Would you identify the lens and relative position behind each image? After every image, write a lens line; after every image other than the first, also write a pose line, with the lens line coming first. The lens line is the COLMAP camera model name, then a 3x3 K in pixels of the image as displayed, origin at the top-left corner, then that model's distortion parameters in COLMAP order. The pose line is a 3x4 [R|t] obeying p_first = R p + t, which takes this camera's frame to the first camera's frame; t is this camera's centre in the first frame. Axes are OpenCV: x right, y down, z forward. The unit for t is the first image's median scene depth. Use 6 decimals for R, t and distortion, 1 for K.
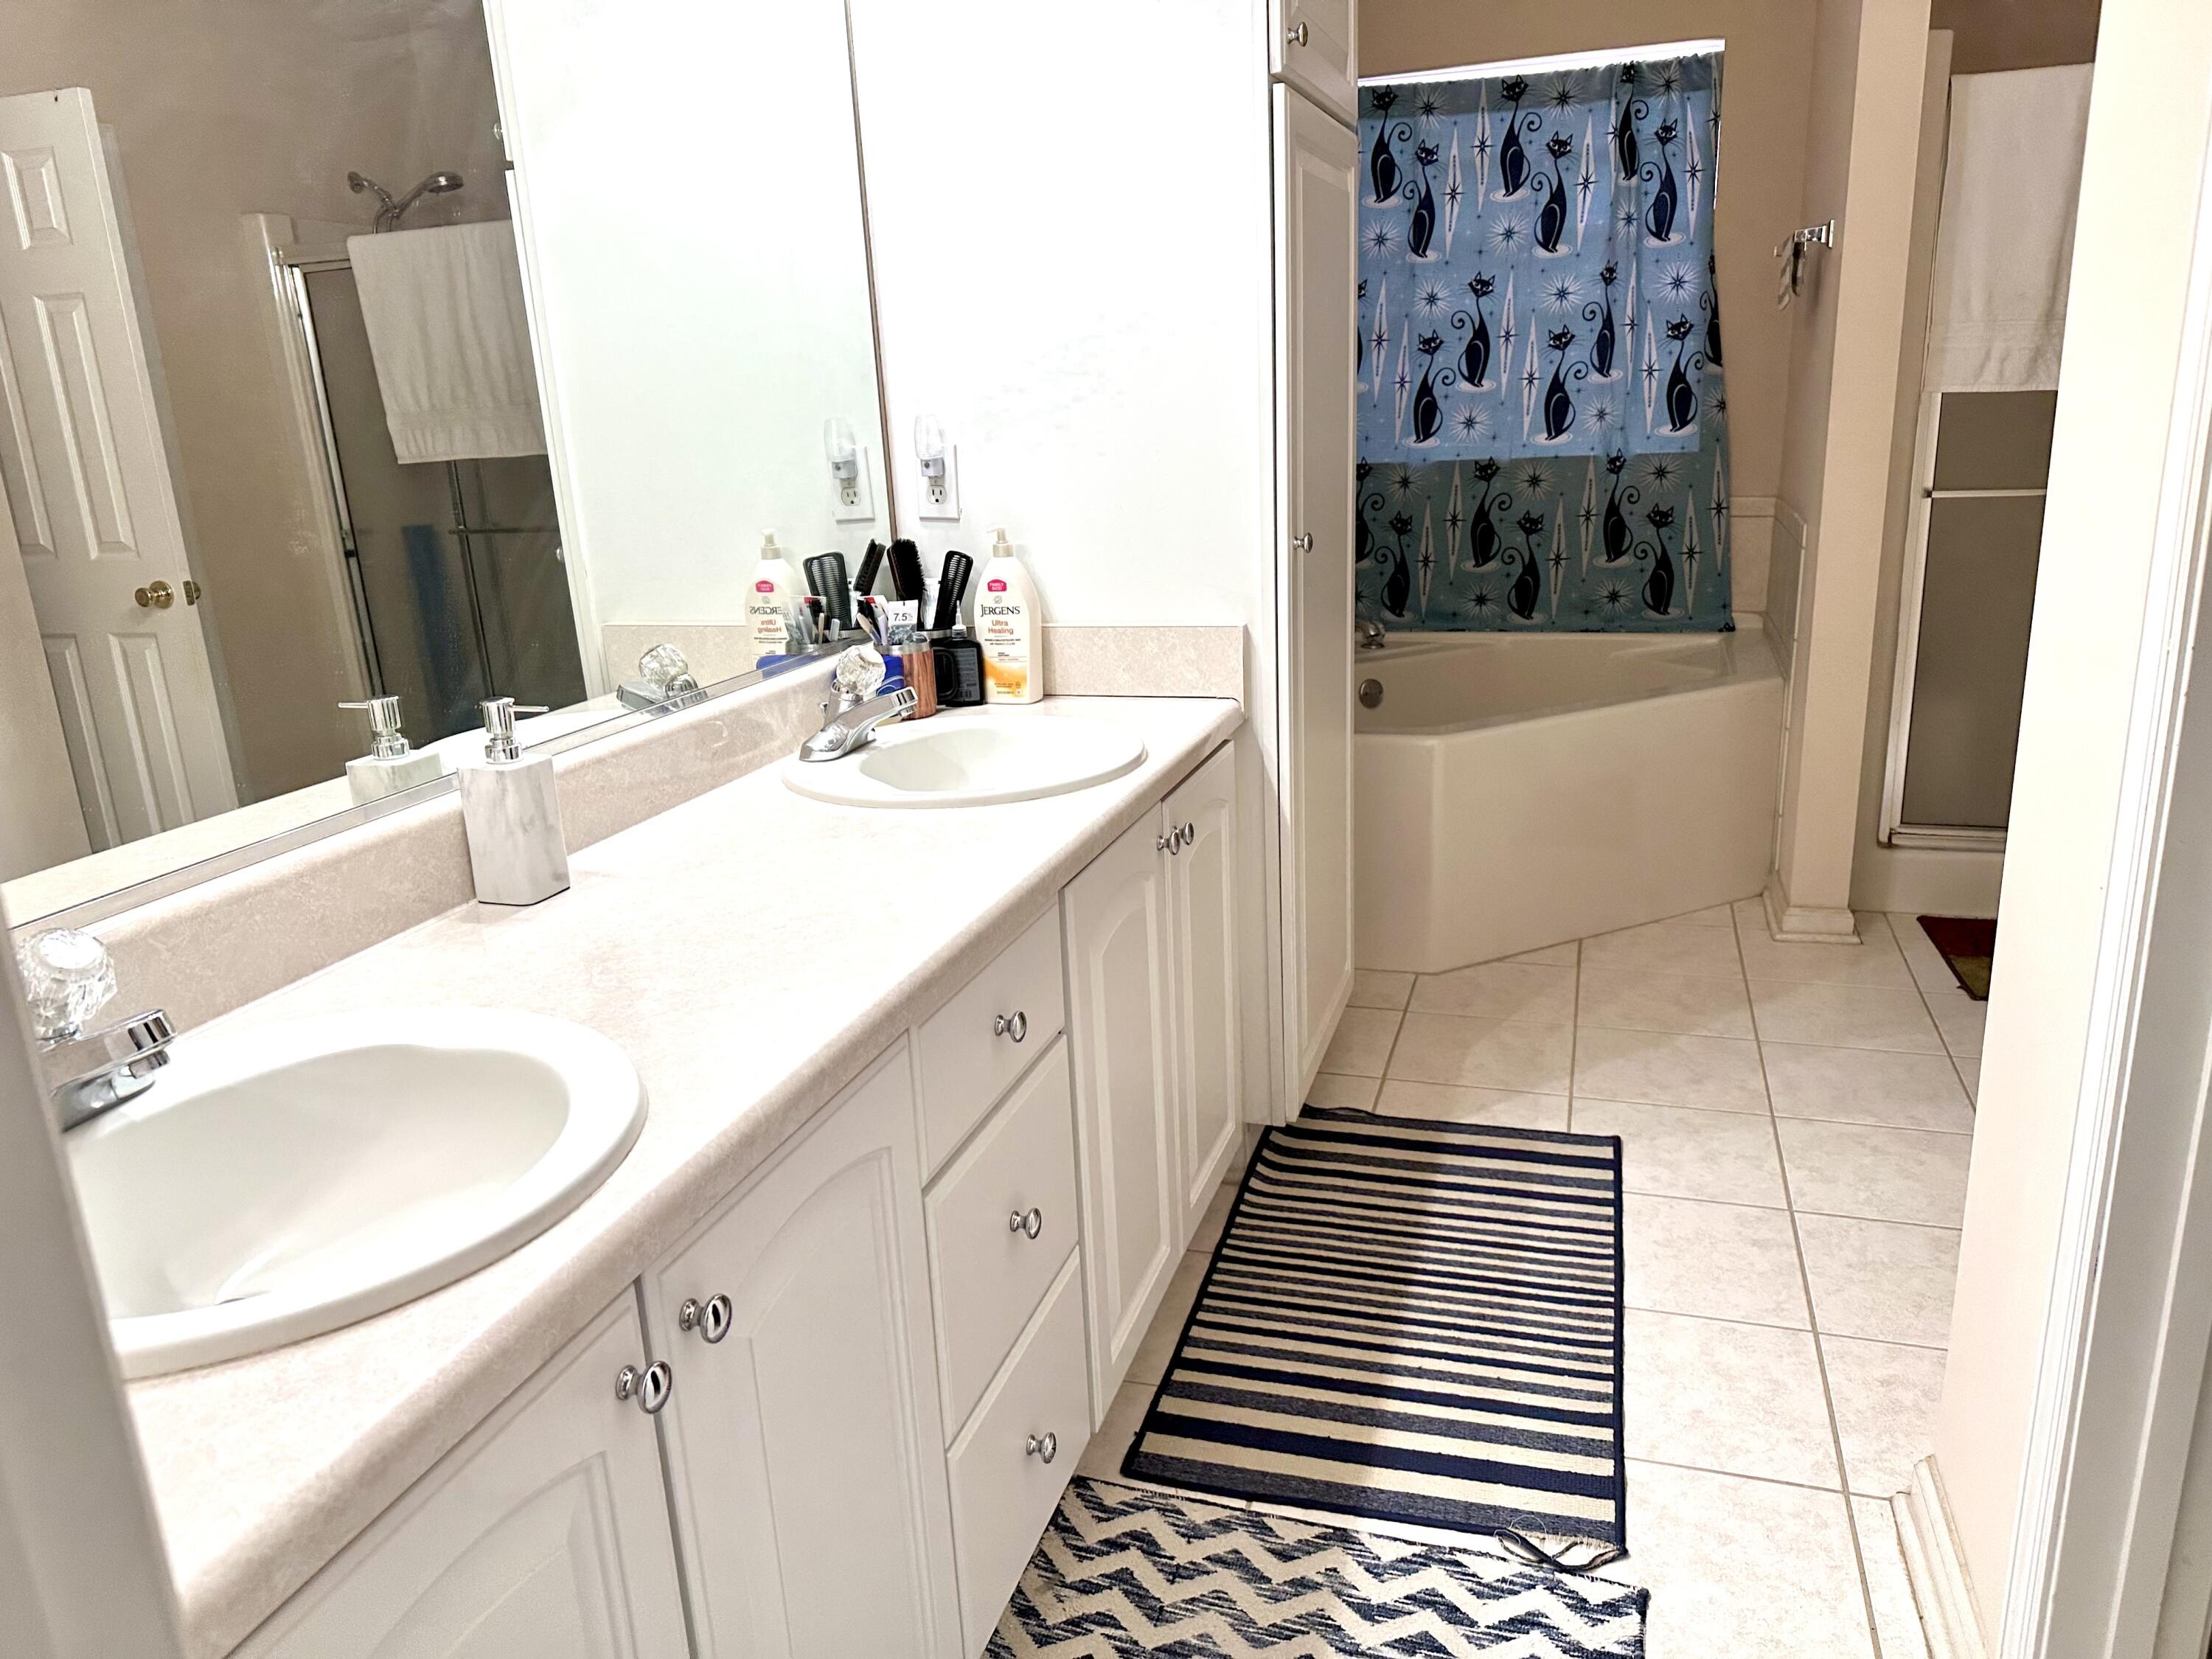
lens RADIAL K [[1553.3, 0, 1104.2], [0, 1553.3, 838.1], [0, 0, 1]] dist [0.021207, -0.020967]
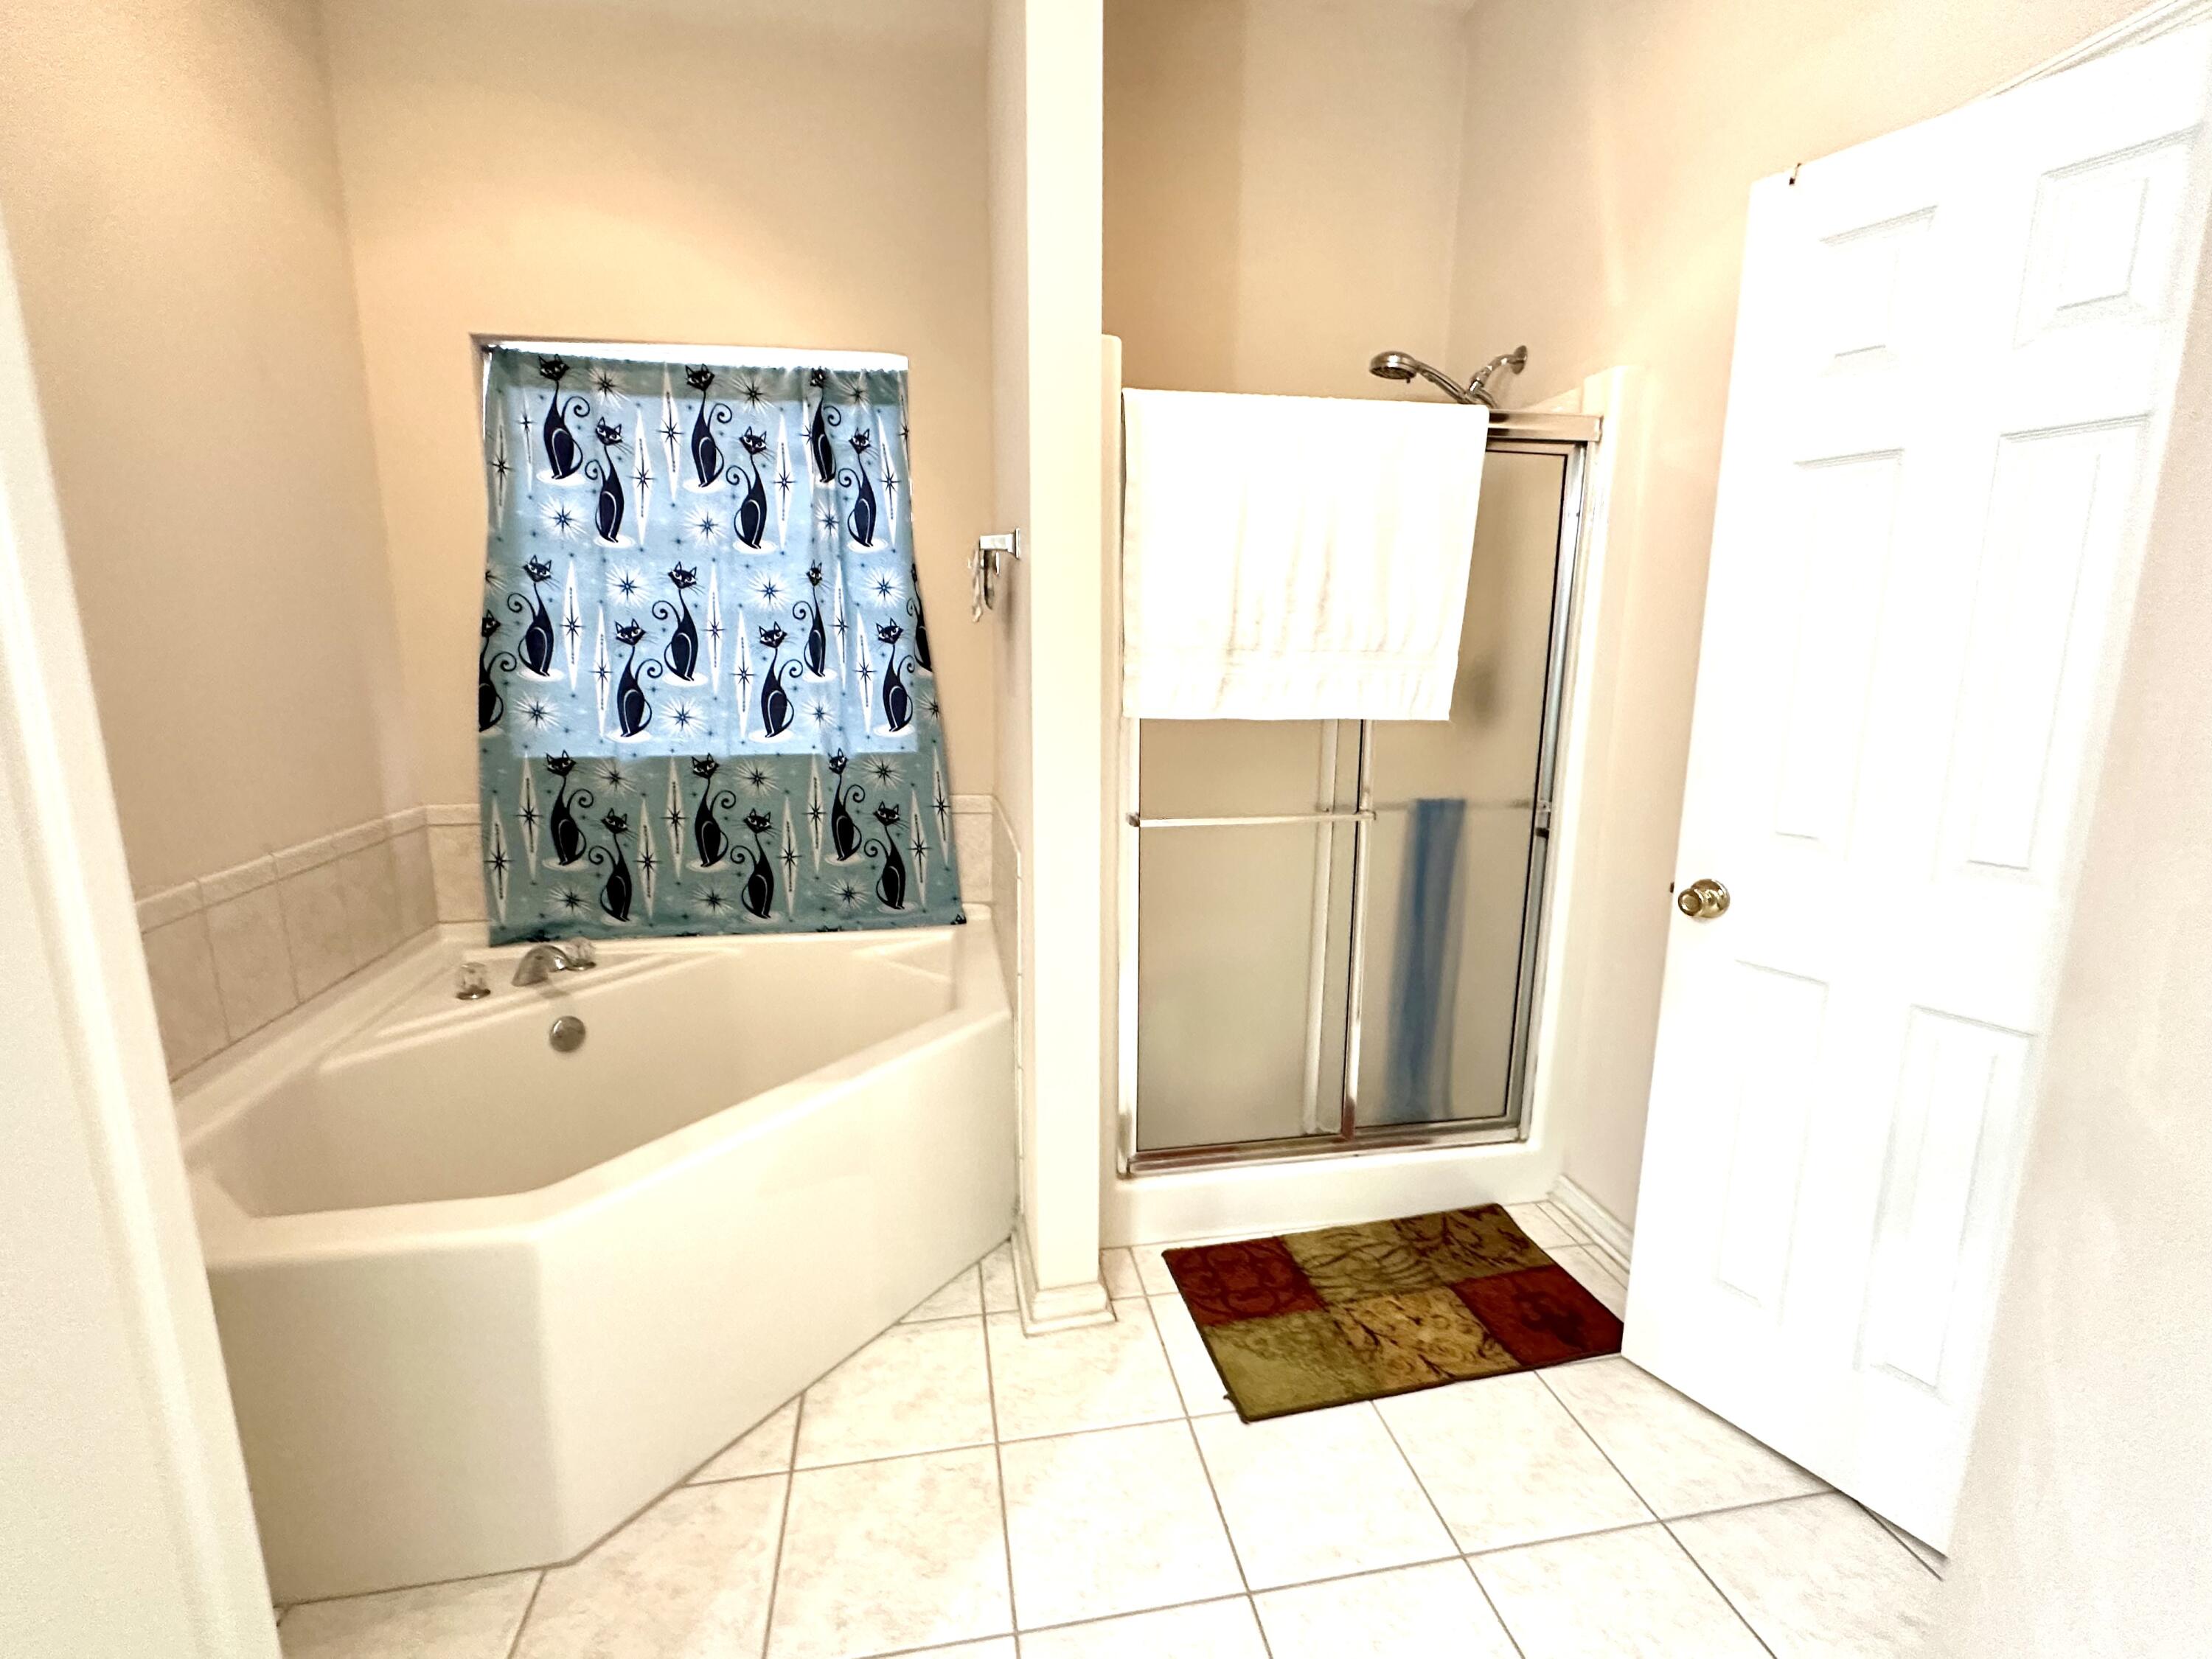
lens RADIAL K [[991.3, 0, 1109.4], [0, 991.3, 835.4], [0, 0, 1]] dist [-0.038836, -0.000464]
pose [[0.877388, -0.040909, 0.478034, 0.181099], [0.088913, 0.992964, -0.078217, -0.132769], [-0.471471, 0.111130, 0.874852, 0.385821]]
